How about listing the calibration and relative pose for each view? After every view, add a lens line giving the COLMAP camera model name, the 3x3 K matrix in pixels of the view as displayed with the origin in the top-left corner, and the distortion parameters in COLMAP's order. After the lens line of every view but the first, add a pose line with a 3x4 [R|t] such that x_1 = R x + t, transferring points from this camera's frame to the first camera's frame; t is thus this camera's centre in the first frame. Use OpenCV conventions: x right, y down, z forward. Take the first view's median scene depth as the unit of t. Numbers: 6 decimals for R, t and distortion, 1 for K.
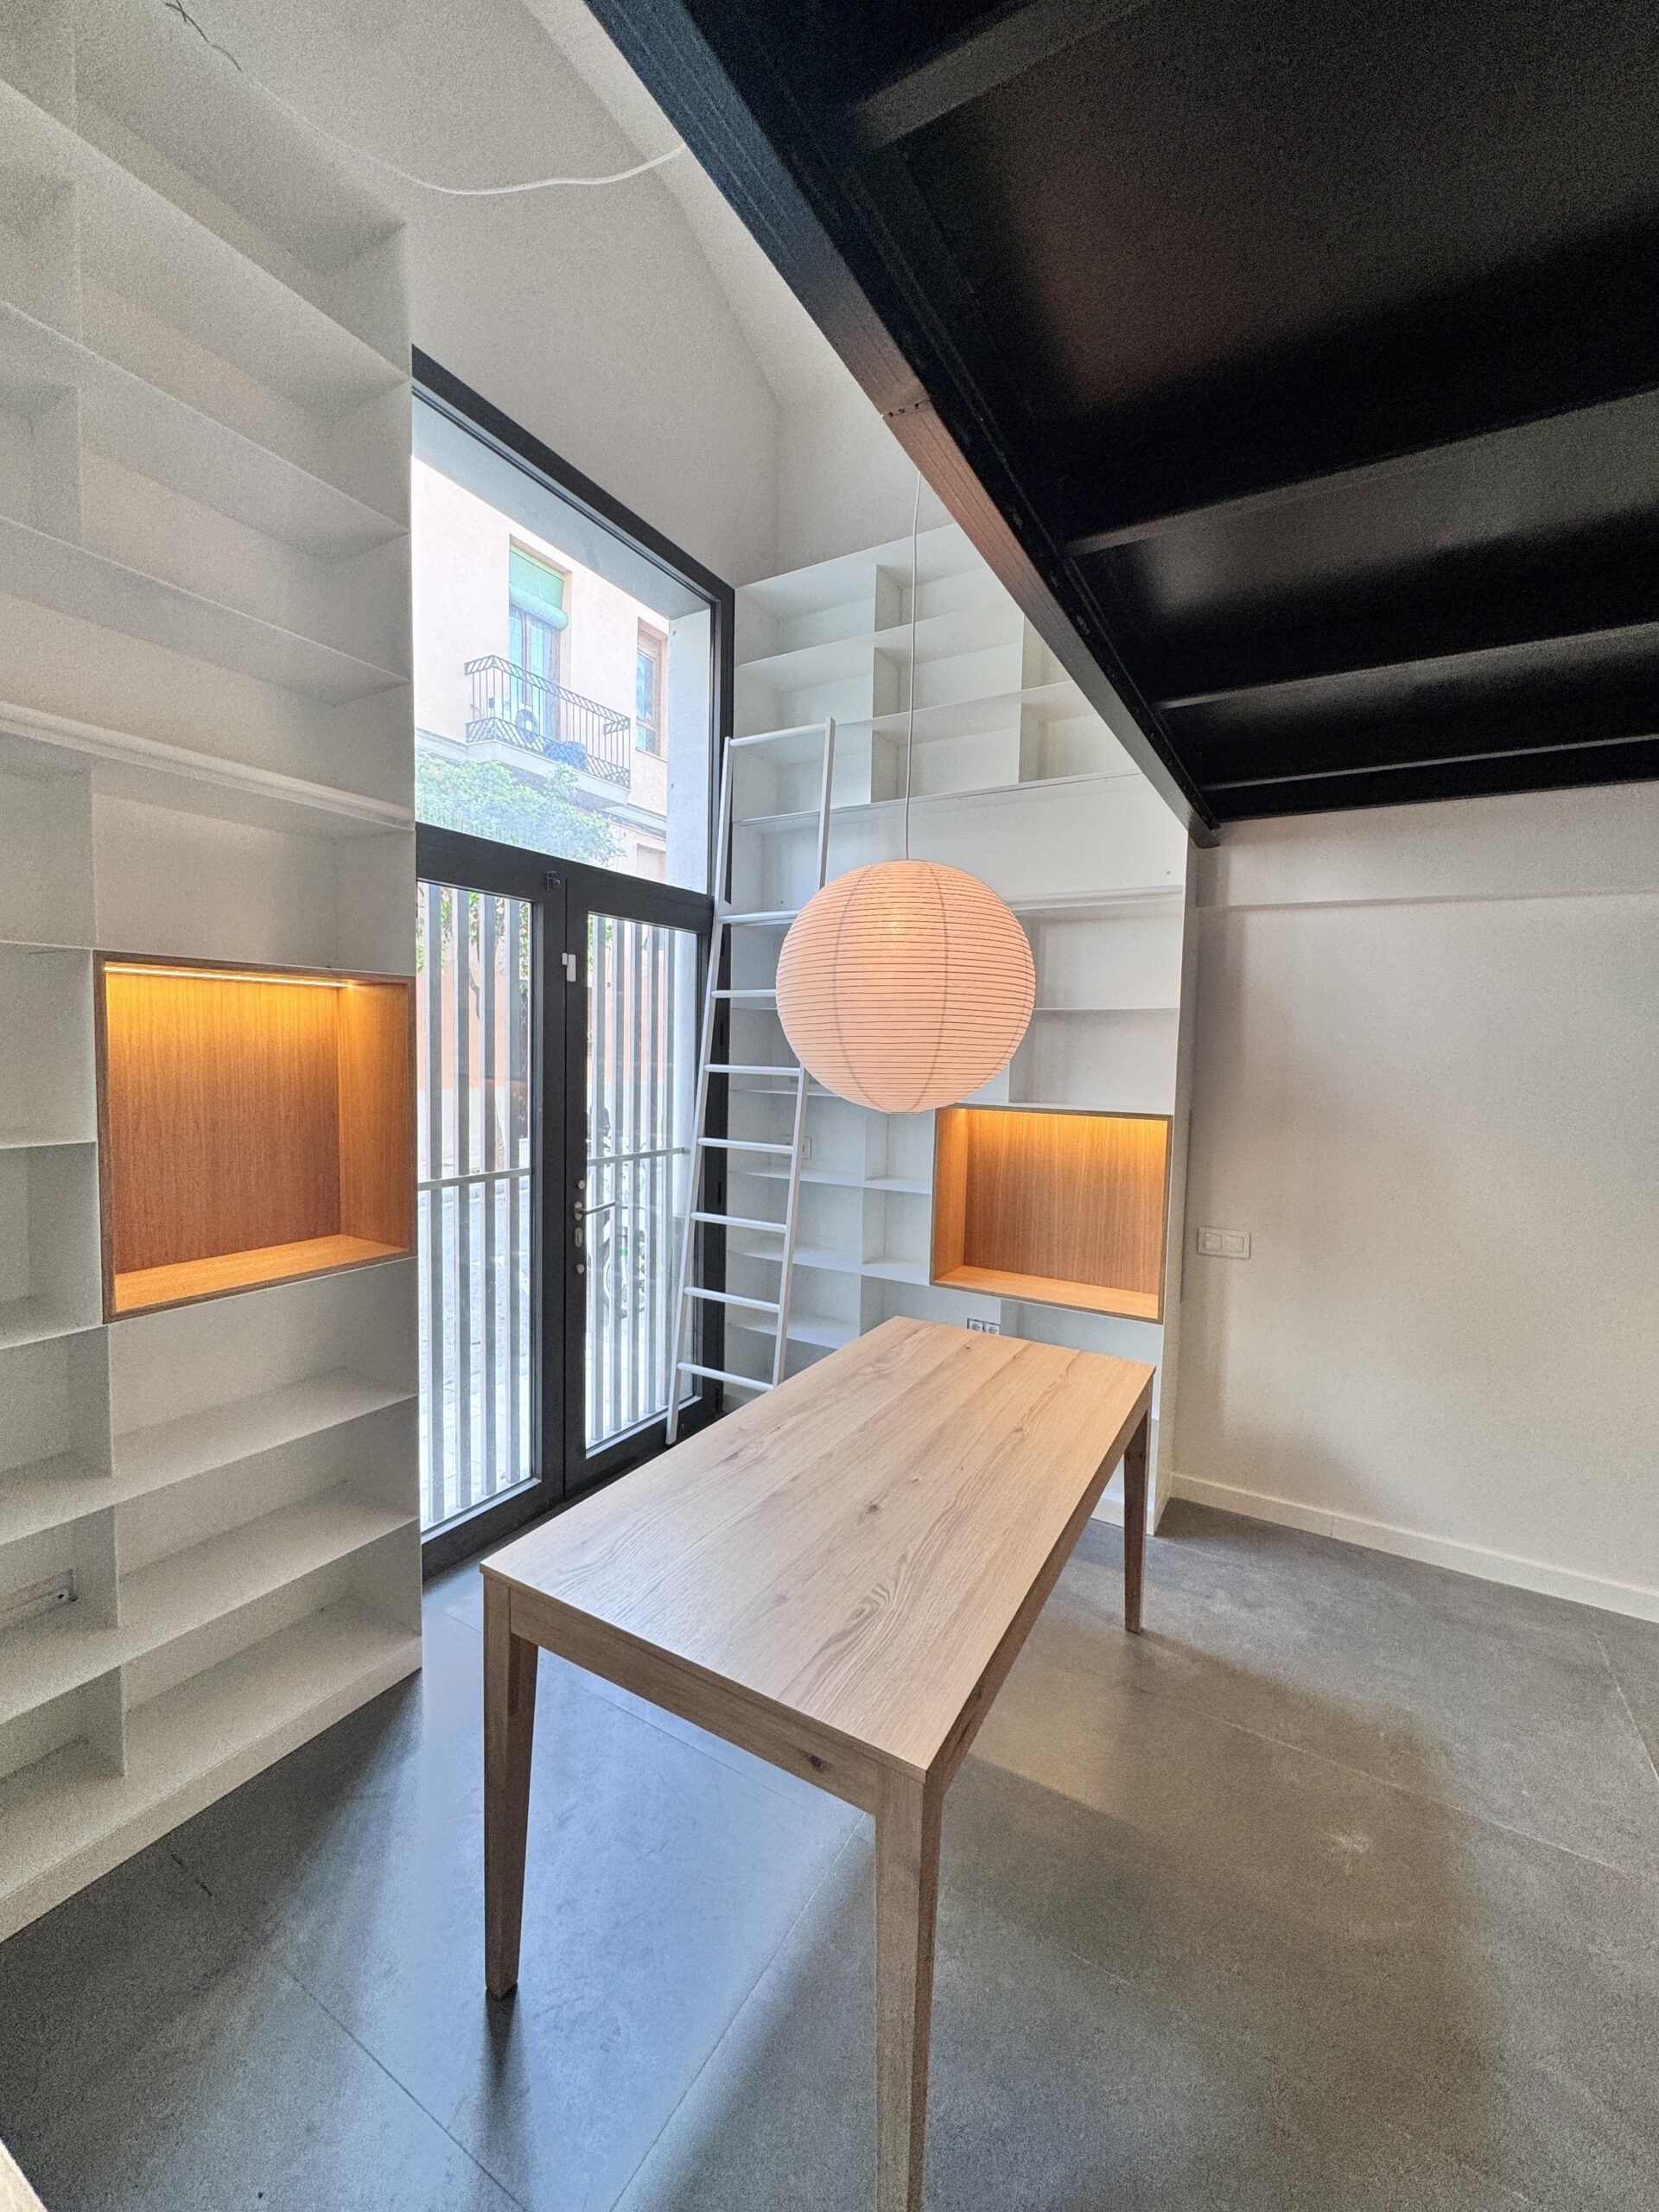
lens RADIAL K [[890.9, 0, 829.8], [0, 890.9, 1105.2], [0, 0, 1]] dist [-0.001354, -0.000234]
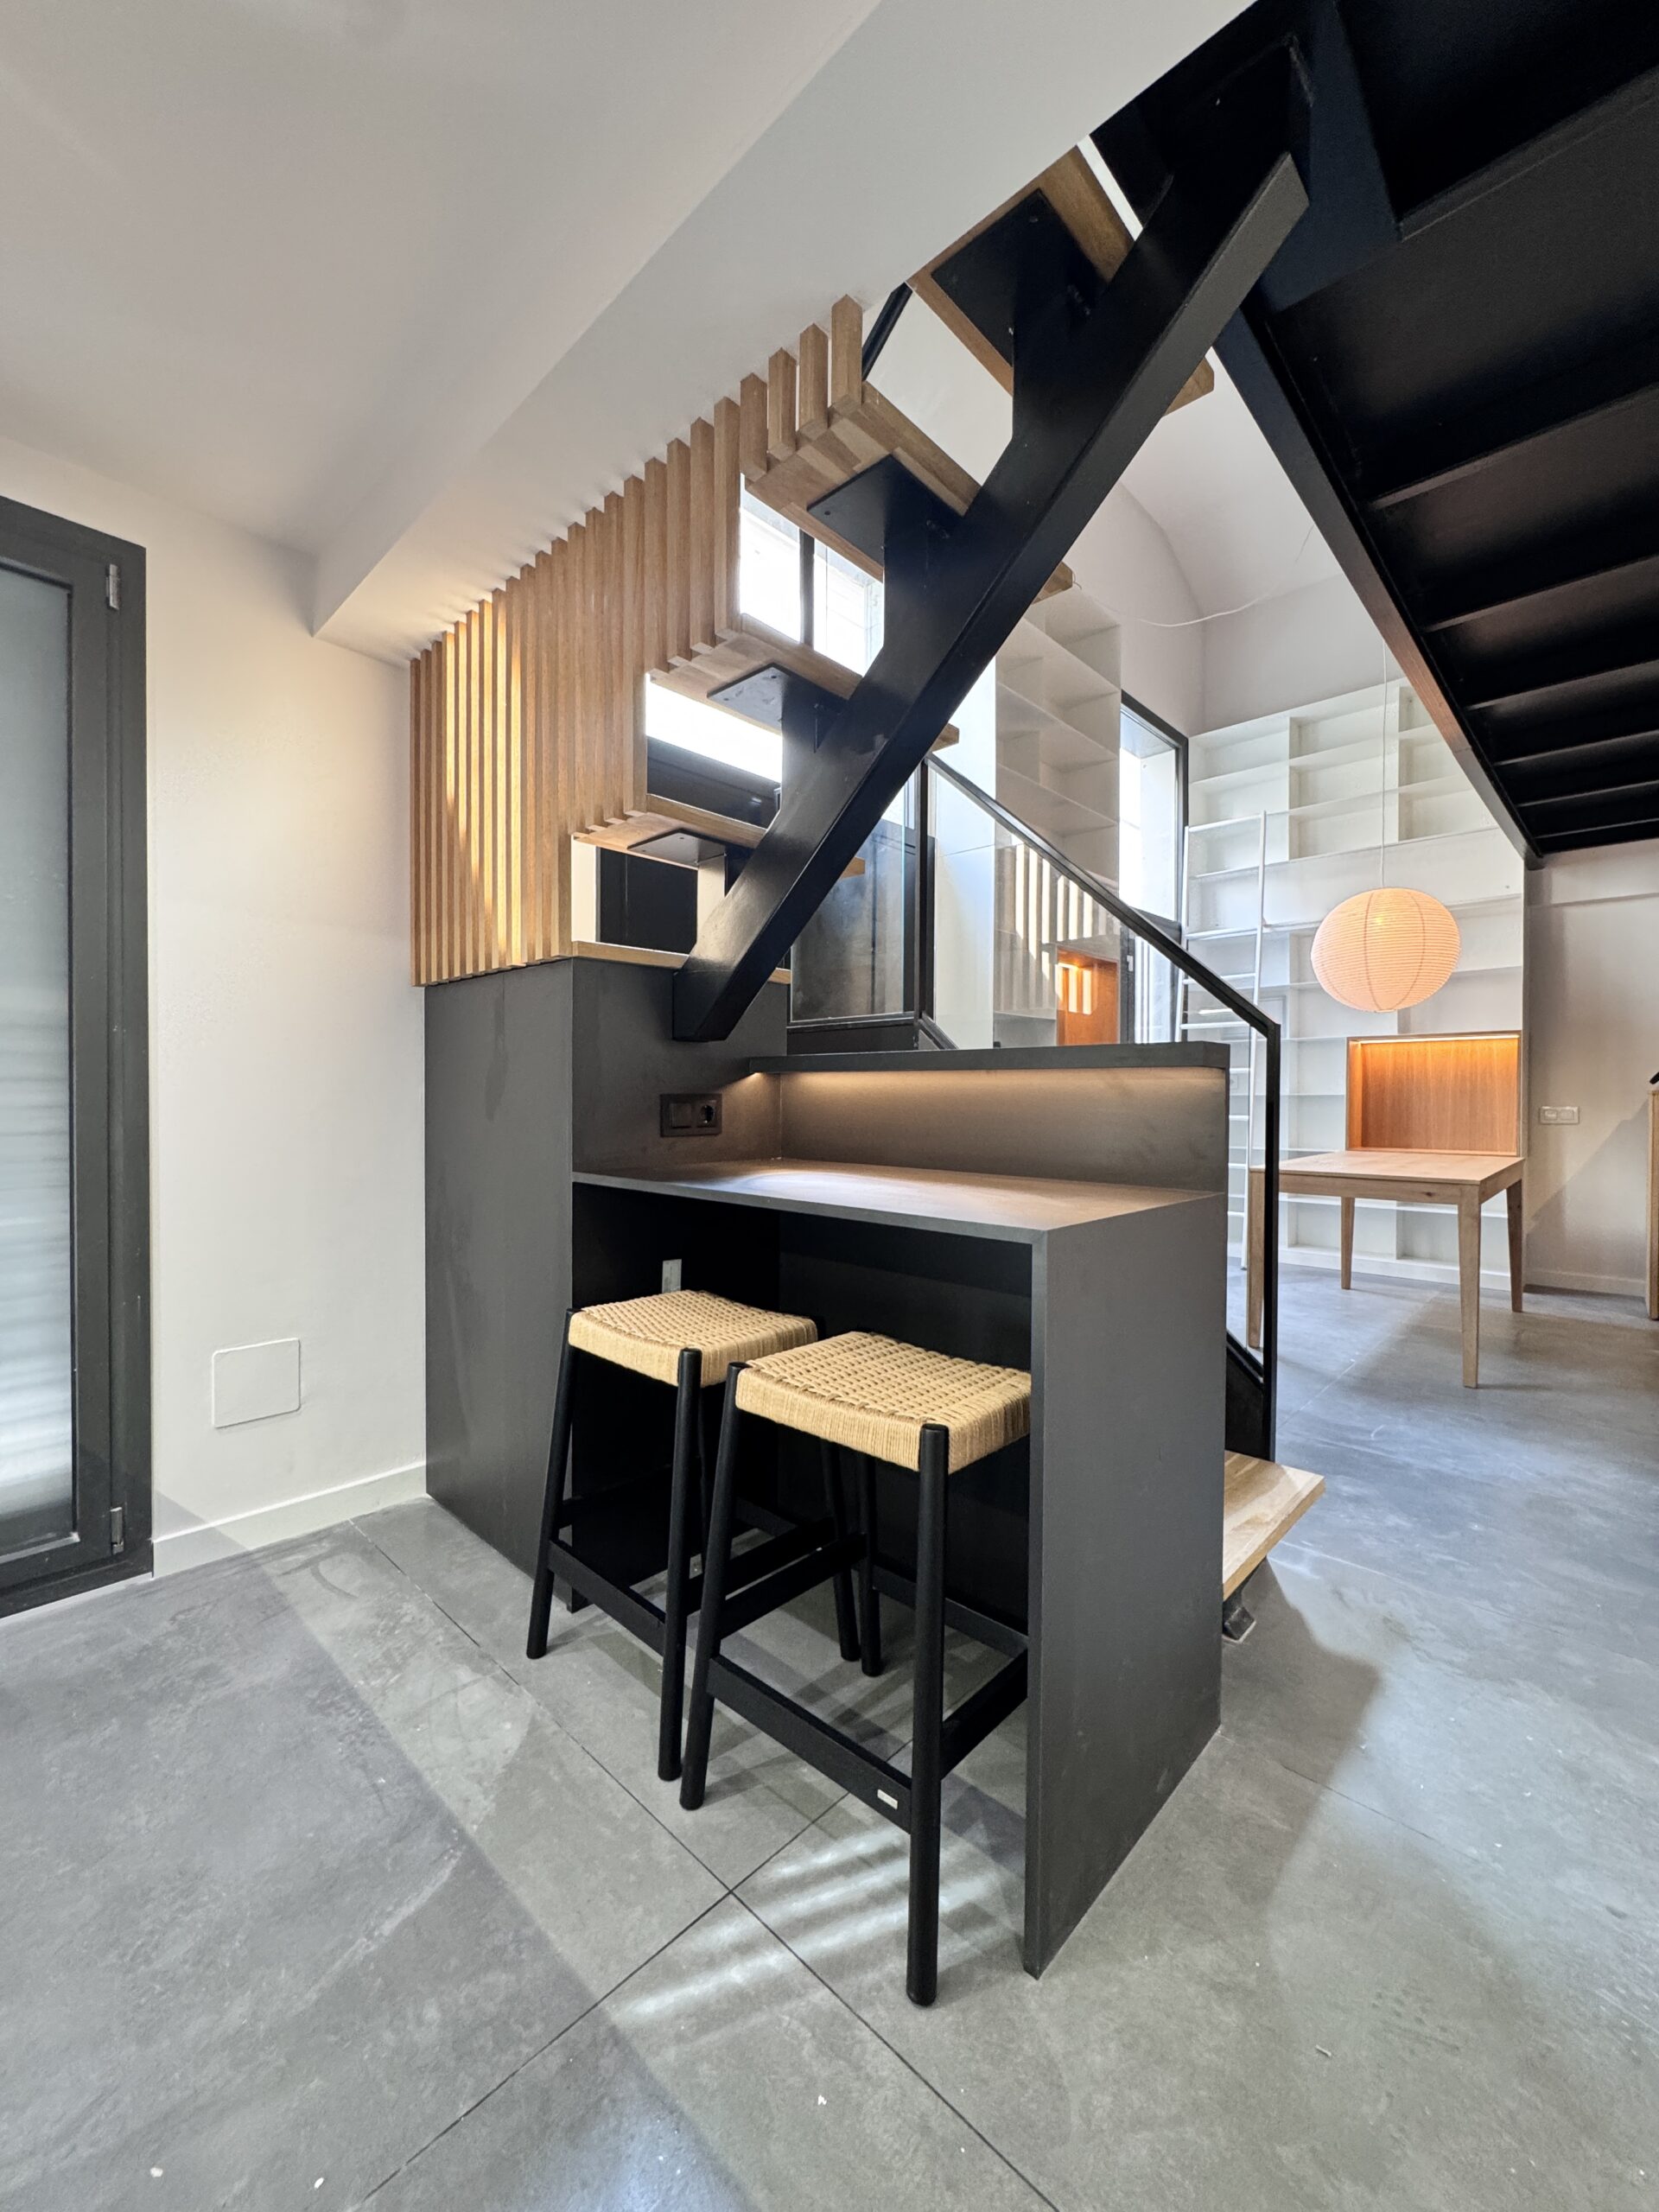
lens RADIAL K [[882.5, 0, 829.2], [0, 882.5, 1107.4], [0, 0, 1]] dist [-0.000675, 0.000537]
pose [[0.973706, -0.015955, -0.227251, -0.504704], [0.001506, 0.997973, -0.063614, 0.260447], [0.227805, 0.061599, 0.971756, -0.890532]]
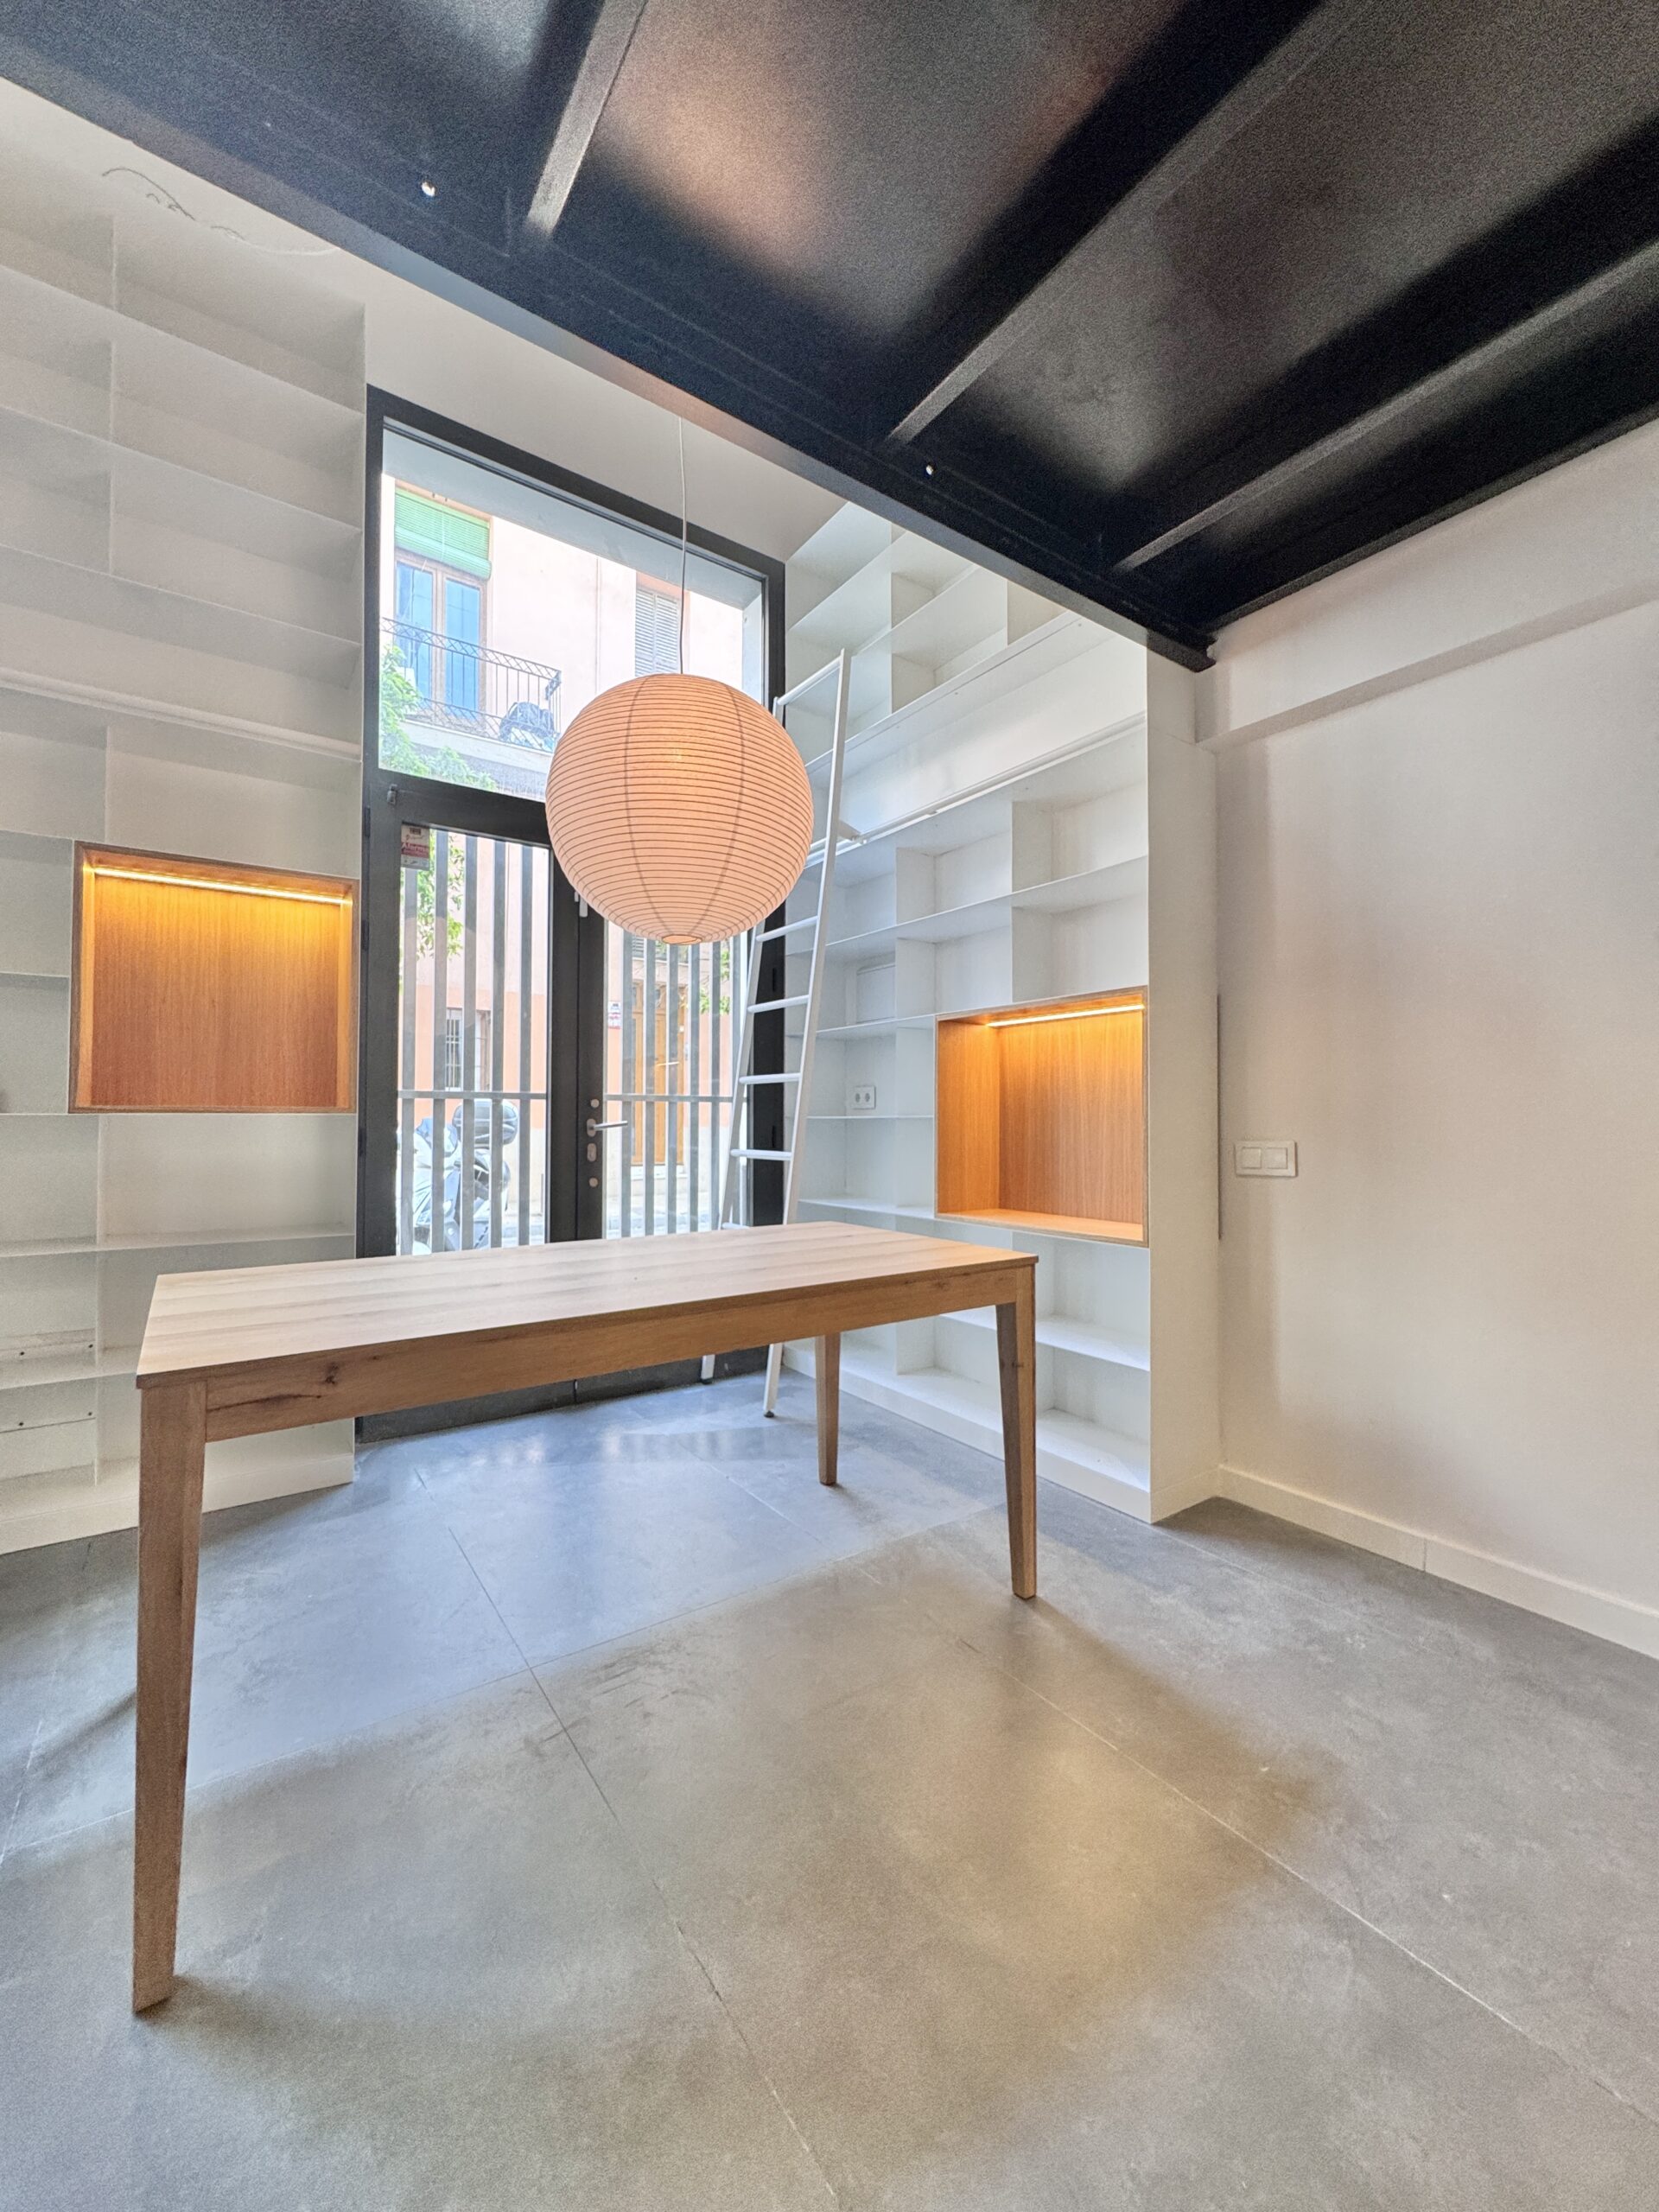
lens RADIAL K [[890.9, 0, 829.8], [0, 890.9, 1105.2], [0, 0, 1]] dist [-0.001354, -0.000234]
pose [[0.911672, -0.025519, -0.410127, 0.467321], [-0.012430, 0.995901, -0.089597, 0.204032], [0.410732, 0.086780, 0.907617, 0.152763]]
